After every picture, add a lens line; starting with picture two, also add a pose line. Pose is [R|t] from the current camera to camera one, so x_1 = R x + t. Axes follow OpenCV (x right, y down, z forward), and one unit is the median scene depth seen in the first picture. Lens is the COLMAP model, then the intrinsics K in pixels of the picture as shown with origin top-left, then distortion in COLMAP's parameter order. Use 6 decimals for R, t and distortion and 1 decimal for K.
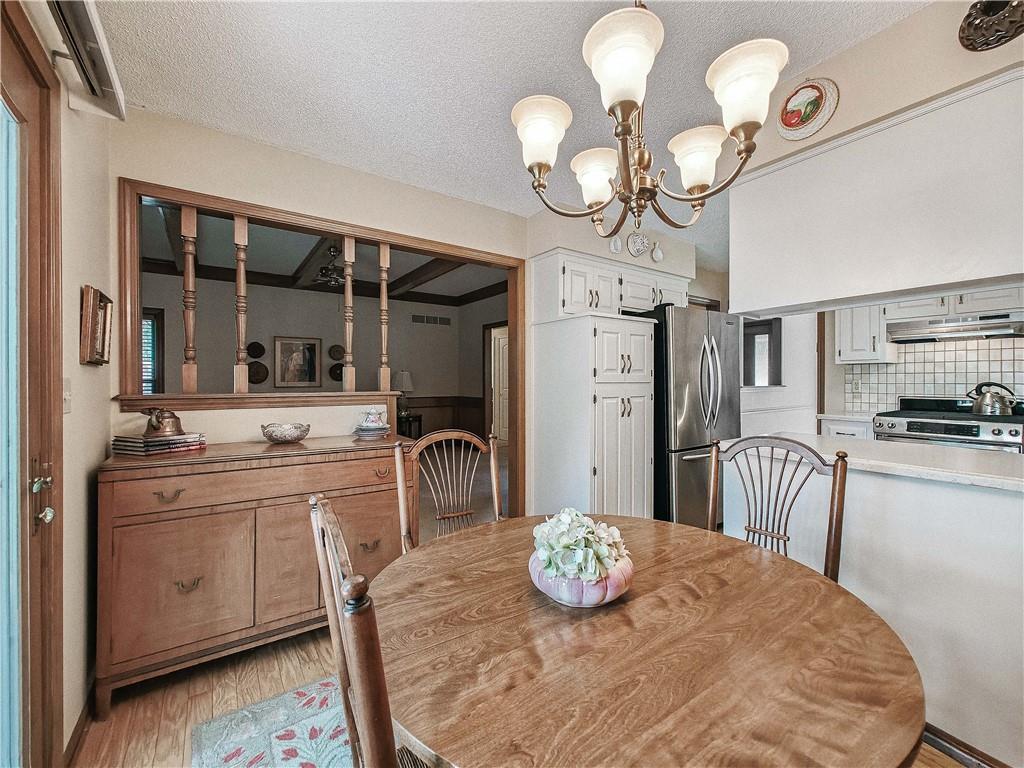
lens RADIAL K [[429.3, 0, 512.0], [0, 429.3, 384.0], [0, 0, 1]] dist [-0.011465, -0.000085]
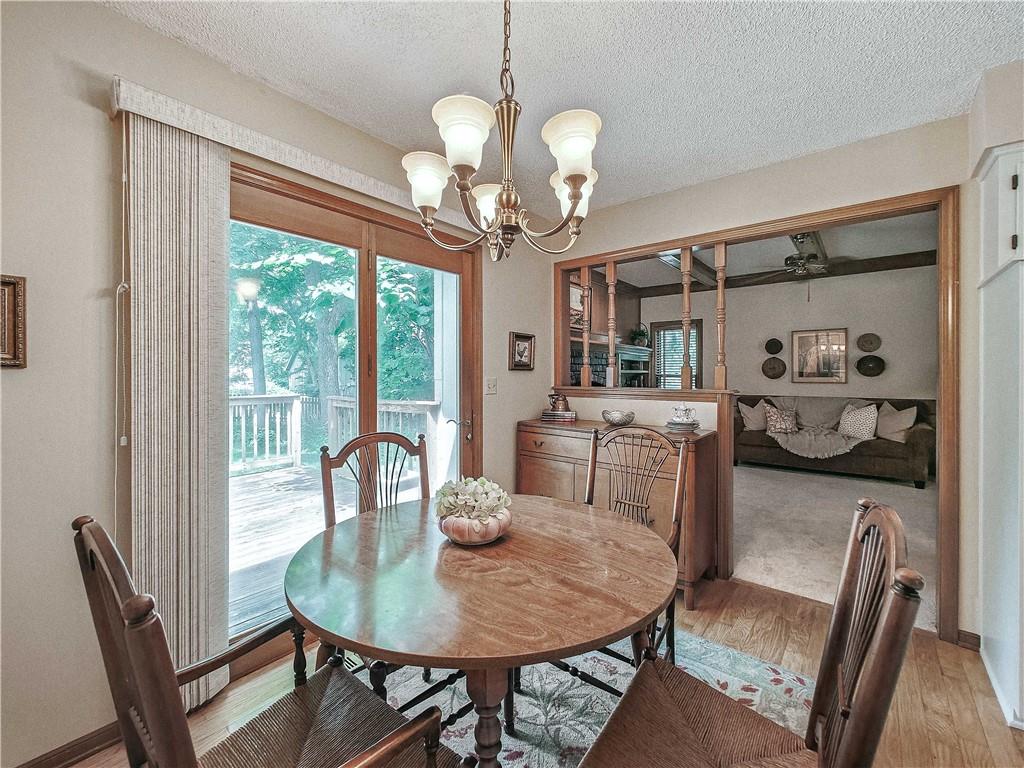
lens RADIAL K [[429.3, 0, 512.0], [0, 429.3, 384.0], [0, 0, 1]] dist [-0.011465, -0.000085]
pose [[0.269609, 0.021920, -0.962720, 0.686757], [-0.006460, 0.999760, 0.020954, -0.017604], [0.962948, 0.000569, 0.269686, 0.336290]]
